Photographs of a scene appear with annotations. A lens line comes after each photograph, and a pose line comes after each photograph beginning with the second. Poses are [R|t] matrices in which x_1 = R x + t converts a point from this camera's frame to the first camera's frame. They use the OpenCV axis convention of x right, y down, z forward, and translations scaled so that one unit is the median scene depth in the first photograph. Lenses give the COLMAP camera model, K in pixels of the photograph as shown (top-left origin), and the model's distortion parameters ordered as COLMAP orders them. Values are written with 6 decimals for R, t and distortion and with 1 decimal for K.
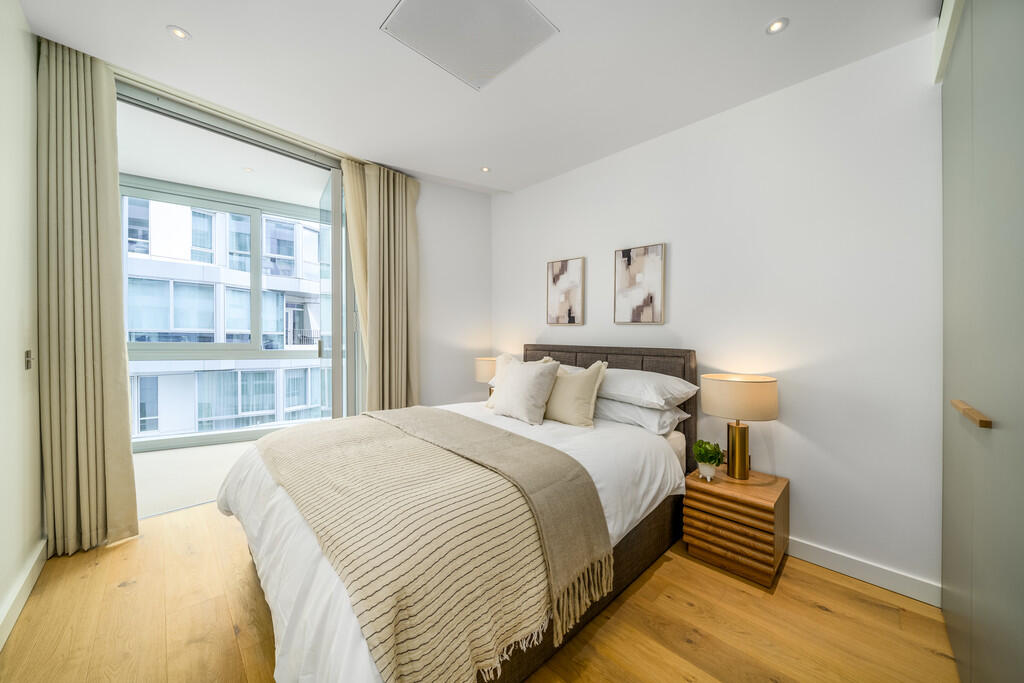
lens RADIAL K [[357.1, 0, 512.0], [0, 357.1, 341.5], [0, 0, 1]] dist [-0.000102, -0.000012]
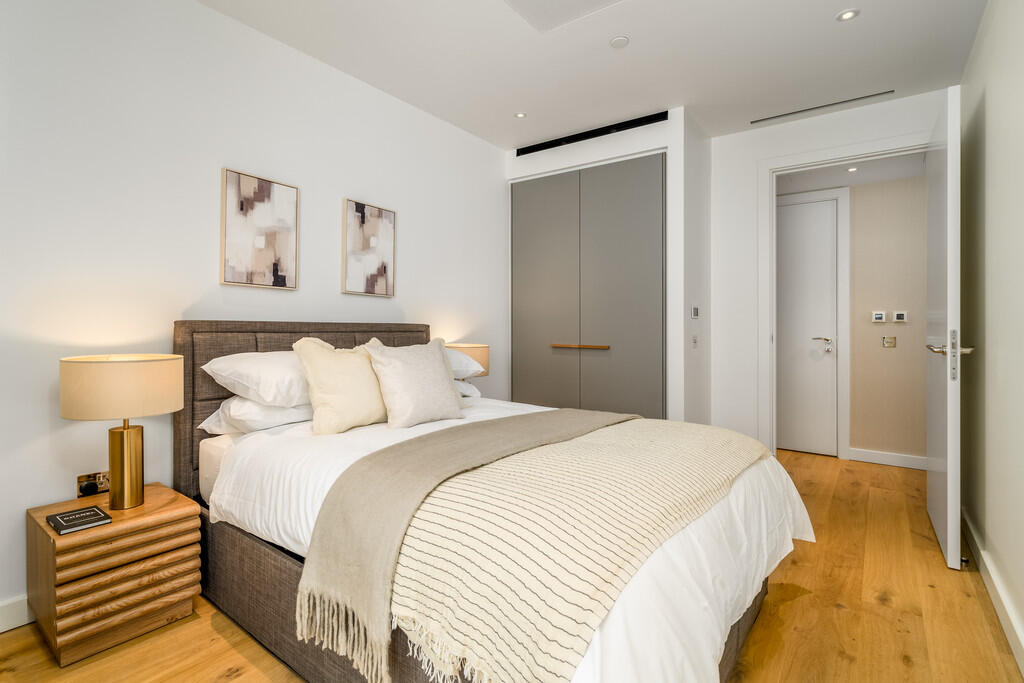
lens RADIAL K [[498.6, 0, 512.1], [0, 498.6, 325.2], [0, 0, 1]] dist [-0.000432, 0.000110]
pose [[-0.143604, -0.031837, 0.989123, -0.805349], [-0.023769, 0.999305, 0.028714, -0.018445], [-0.989350, -0.019387, -0.144261, 0.758804]]
